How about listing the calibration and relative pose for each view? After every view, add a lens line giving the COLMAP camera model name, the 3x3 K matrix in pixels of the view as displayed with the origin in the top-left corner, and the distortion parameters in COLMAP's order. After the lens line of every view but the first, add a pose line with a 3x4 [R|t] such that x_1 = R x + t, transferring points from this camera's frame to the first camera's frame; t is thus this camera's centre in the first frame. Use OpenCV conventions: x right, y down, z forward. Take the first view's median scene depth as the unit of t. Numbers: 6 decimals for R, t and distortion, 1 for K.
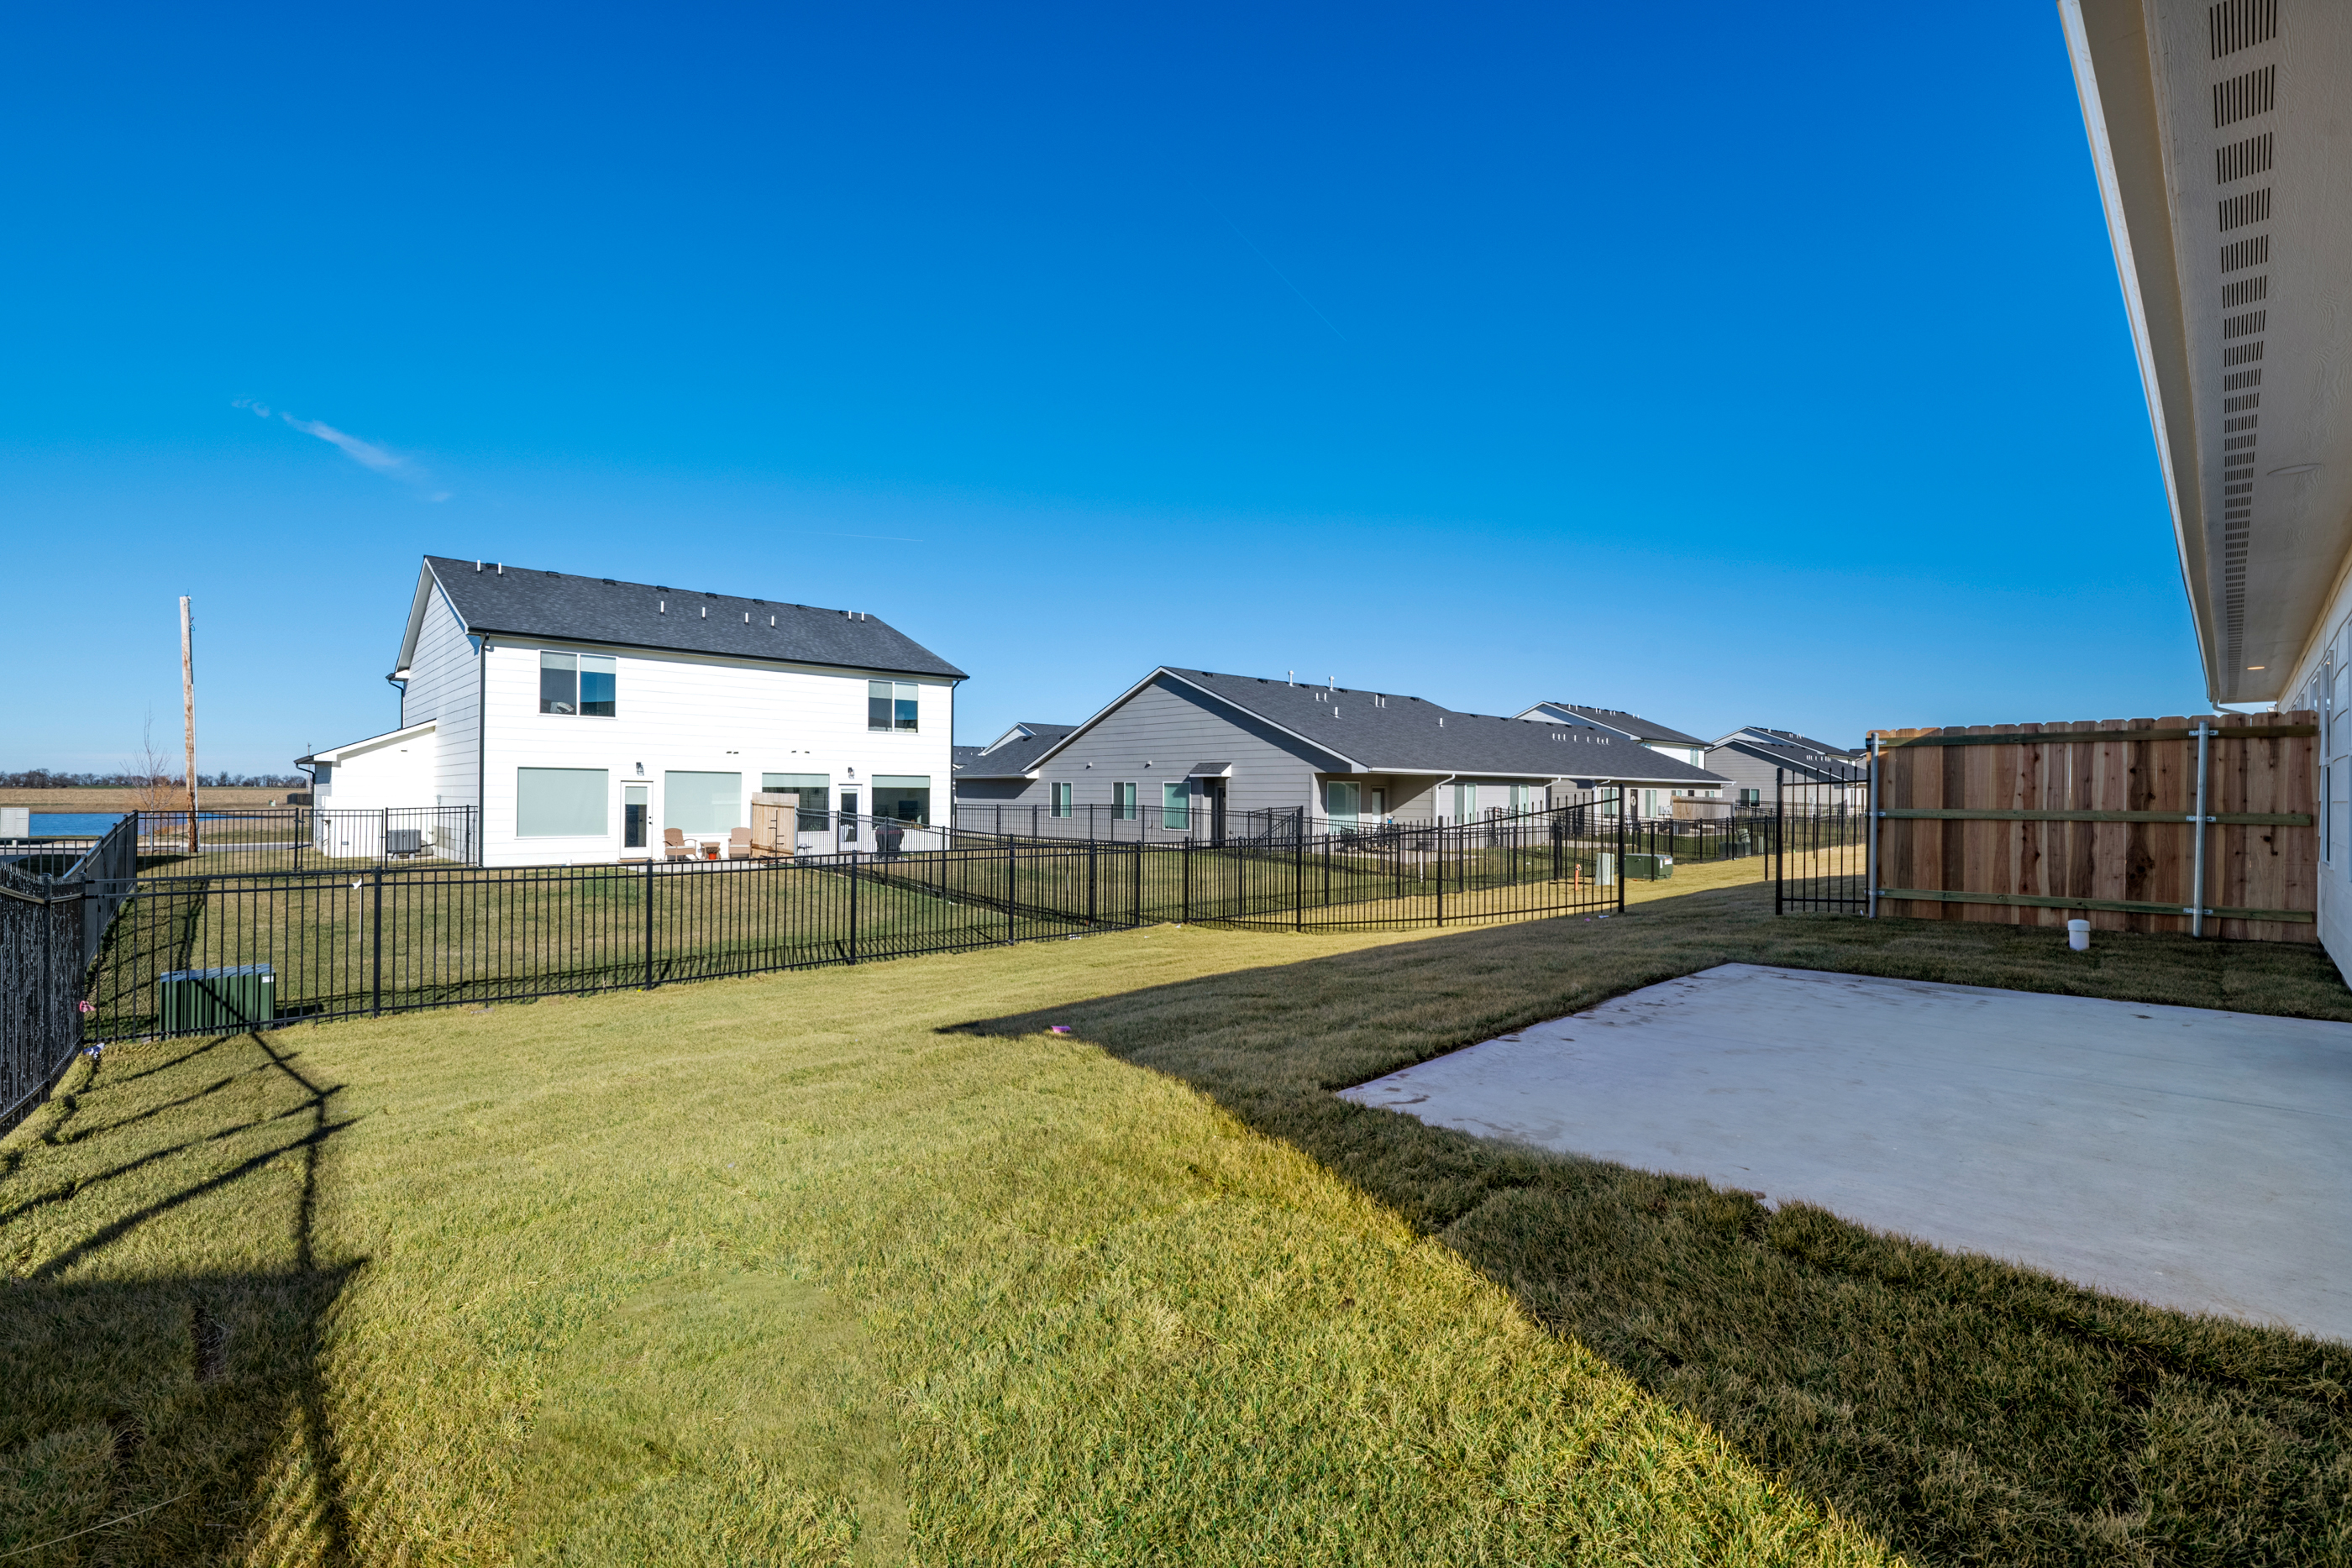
lens RADIAL K [[1054.9, 0, 1146.7], [0, 1054.9, 794.5], [0, 0, 1]] dist [-0.001520, -0.000220]
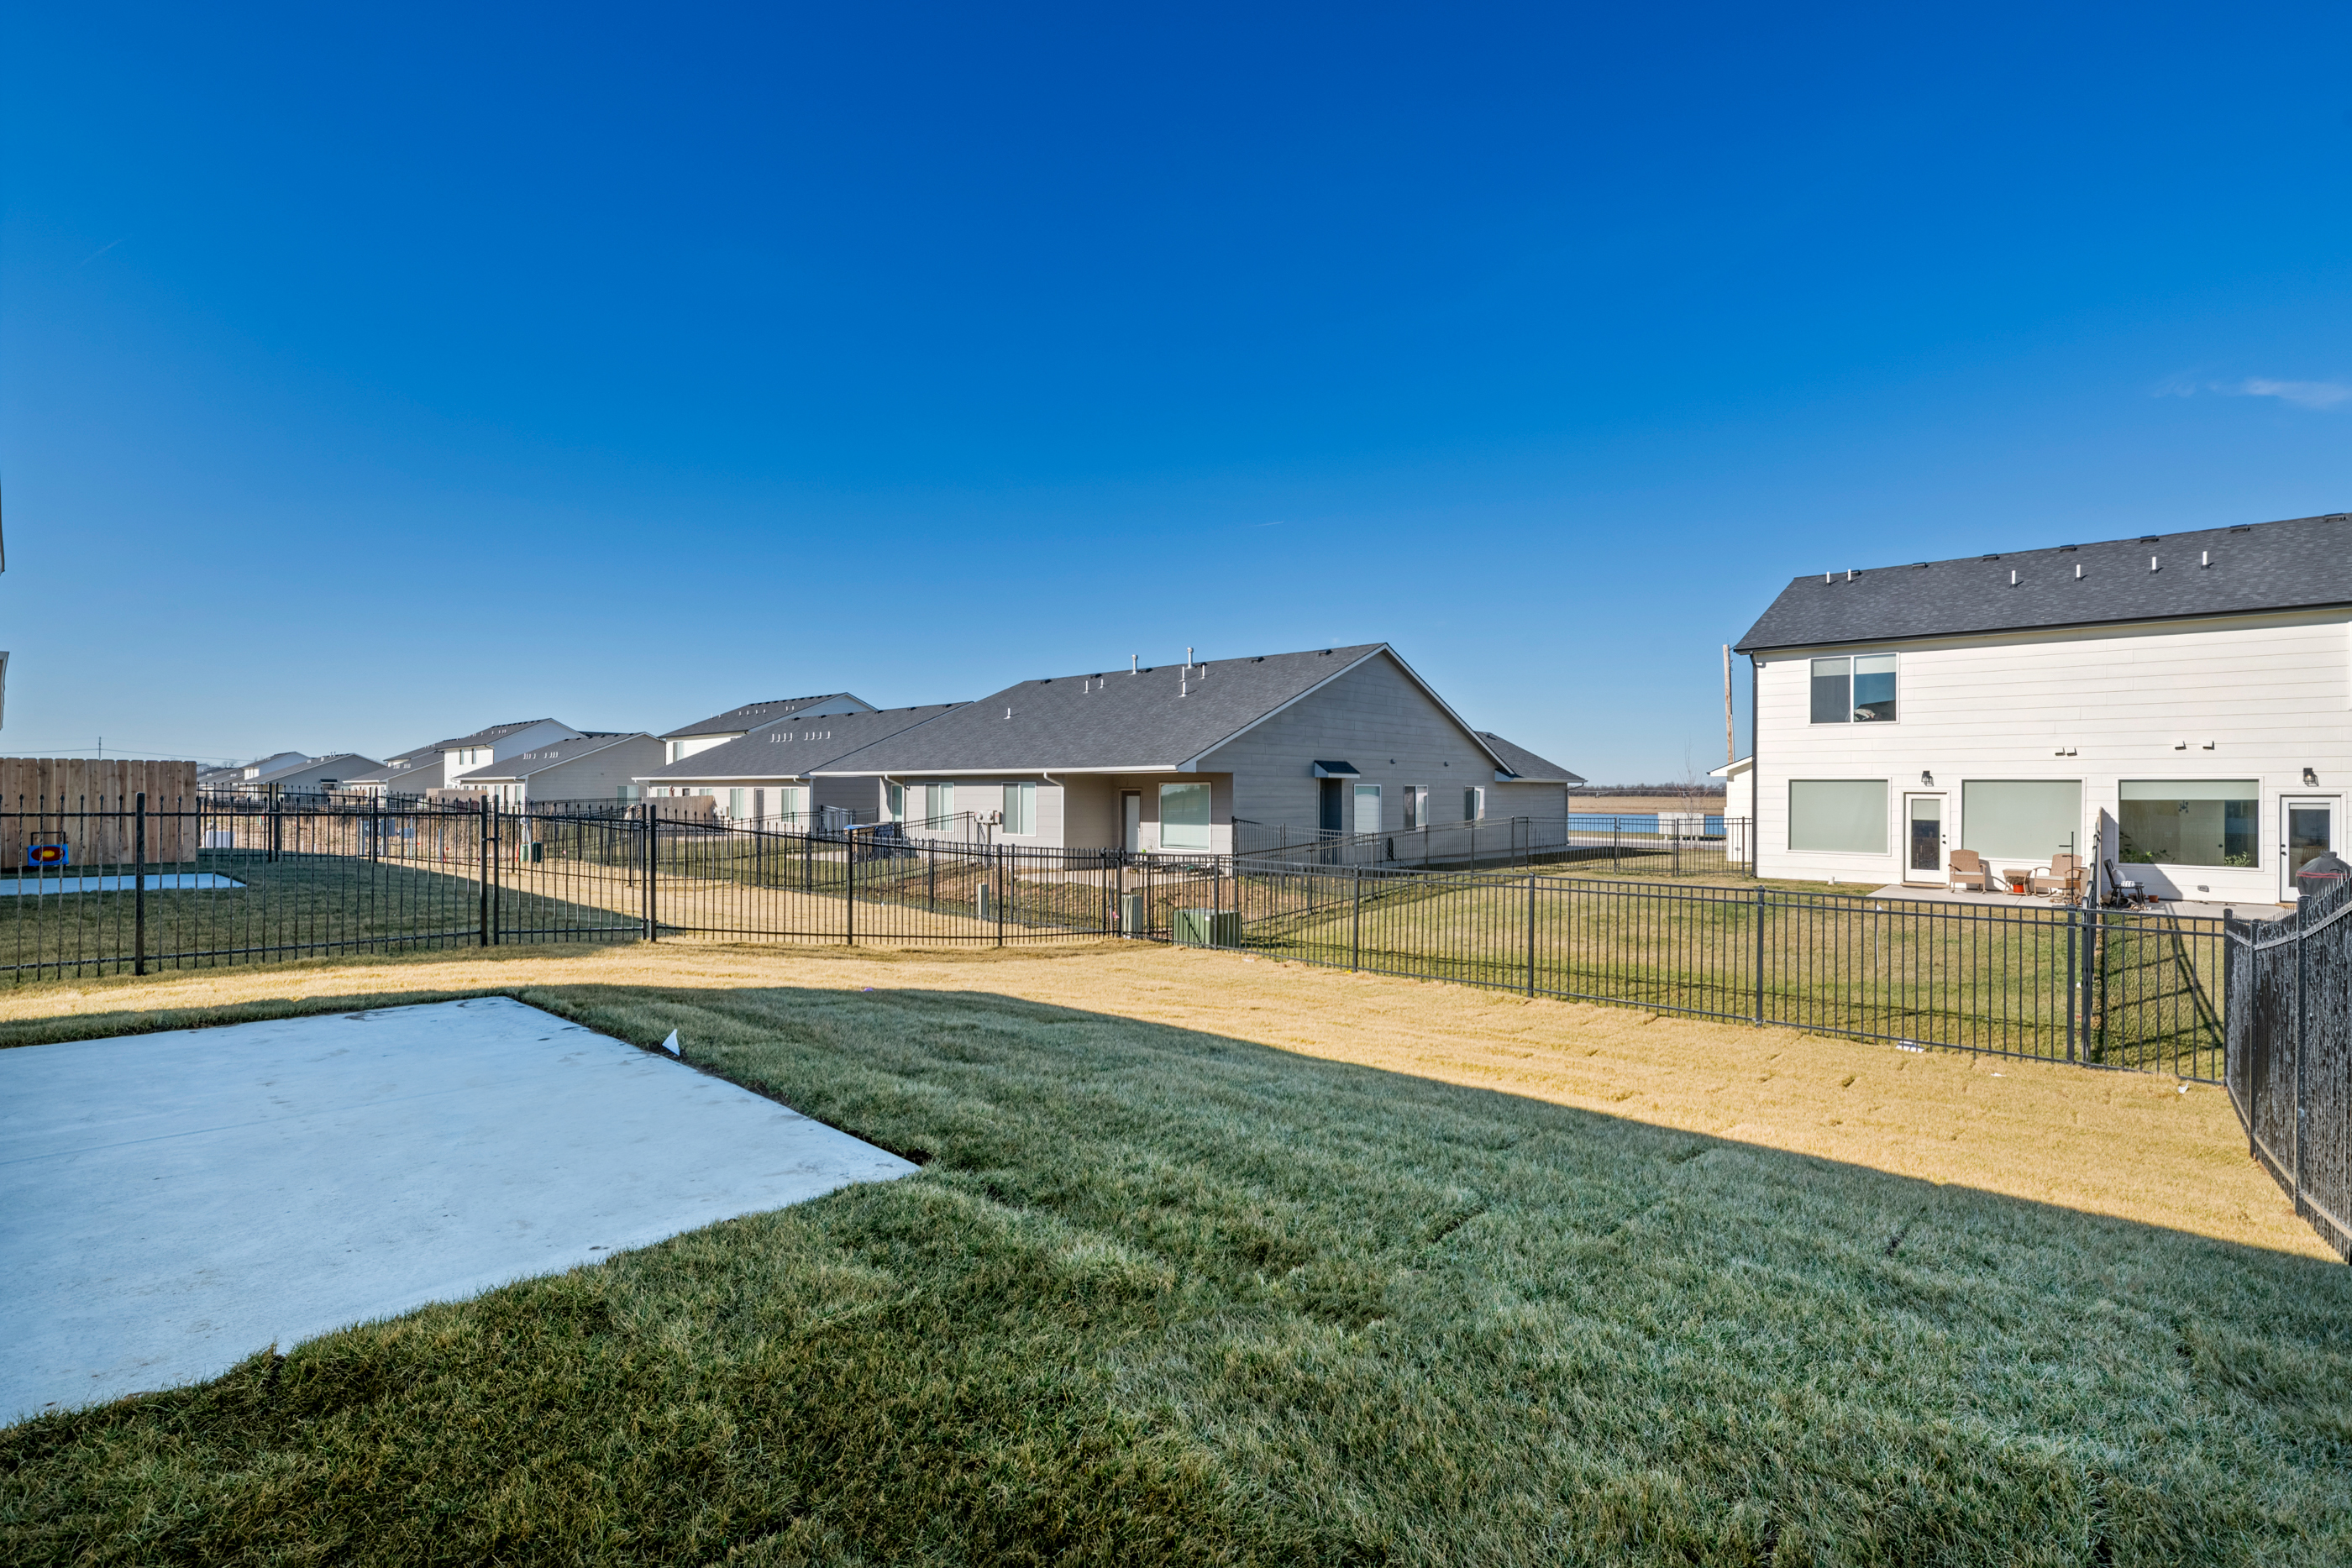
lens RADIAL K [[1054.9, 0, 1146.7], [0, 1054.9, 794.5], [0, 0, 1]] dist [-0.001520, -0.000220]
pose [[0.110503, -0.014417, -0.993771, 0.307688], [-0.002057, 0.999889, -0.014734, 0.002467], [0.993874, 0.003673, 0.110461, 0.285607]]
